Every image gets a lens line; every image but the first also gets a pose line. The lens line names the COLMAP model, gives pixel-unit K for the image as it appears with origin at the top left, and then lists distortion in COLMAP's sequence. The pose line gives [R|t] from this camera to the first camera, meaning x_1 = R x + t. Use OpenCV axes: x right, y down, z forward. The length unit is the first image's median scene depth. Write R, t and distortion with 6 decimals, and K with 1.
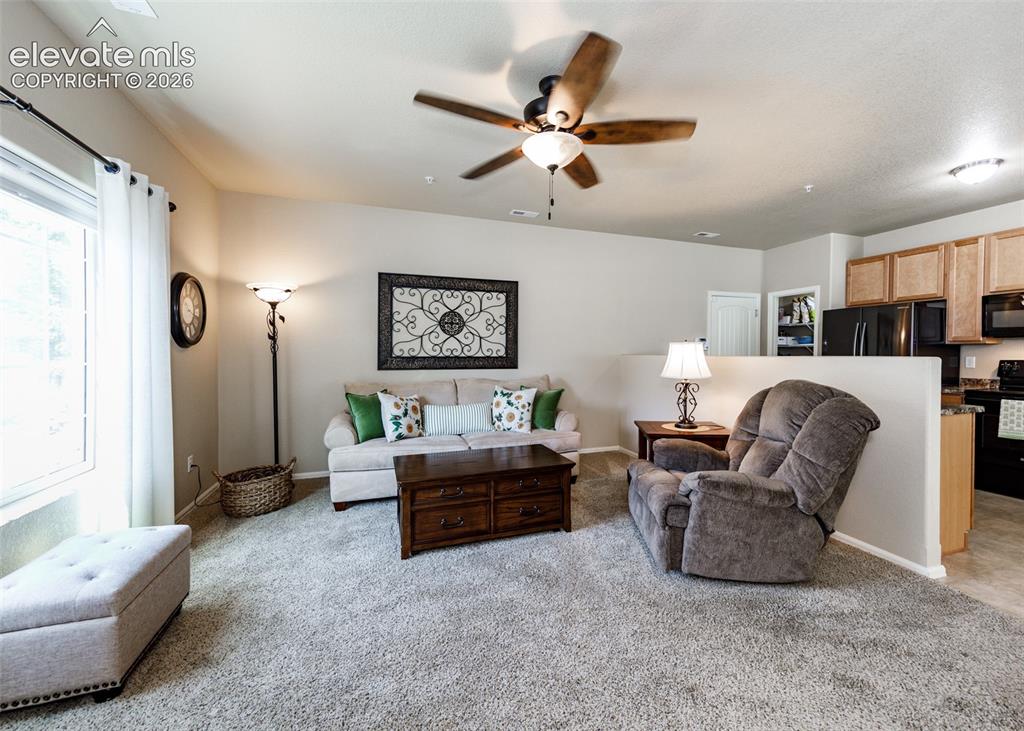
lens RADIAL K [[429.0, 0, 535.2], [0, 429.0, 371.5], [0, 0, 1]] dist [0.014077, -0.000978]
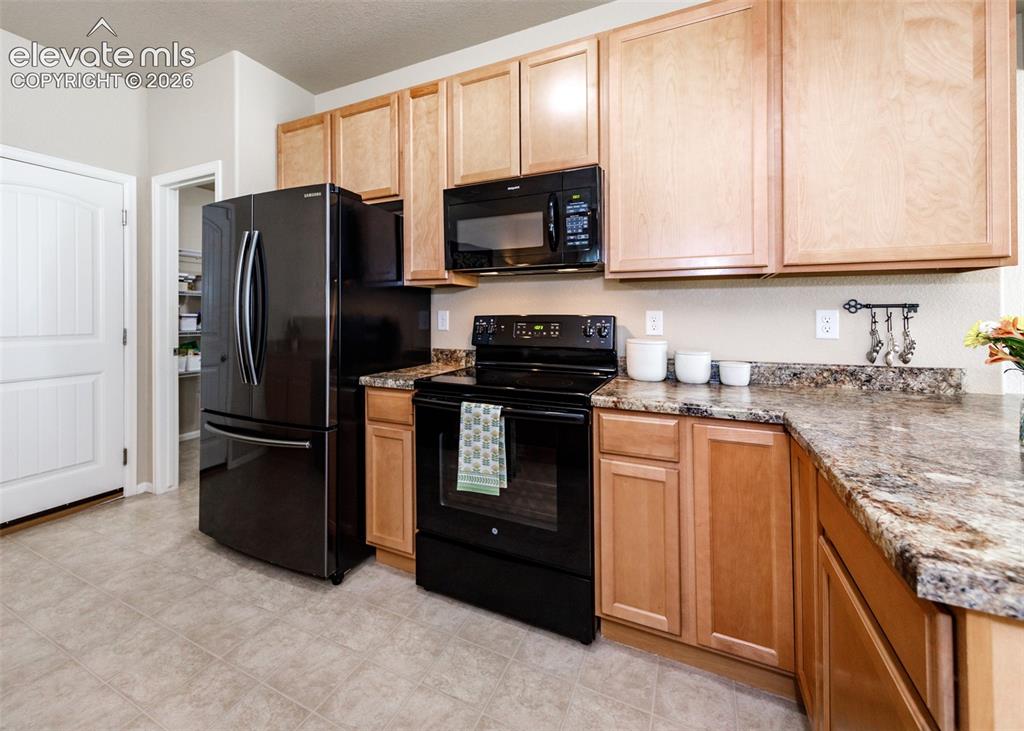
lens RADIAL K [[429.0, 0, 497.8], [0, 429.0, 319.1], [0, 0, 1]] dist [0.014077, -0.000978]
pose [[0.719817, 0.004800, 0.694147, 0.687851], [0.024353, 0.999186, -0.032164, -0.003775], [-0.693737, 0.040057, 0.719114, 0.569842]]
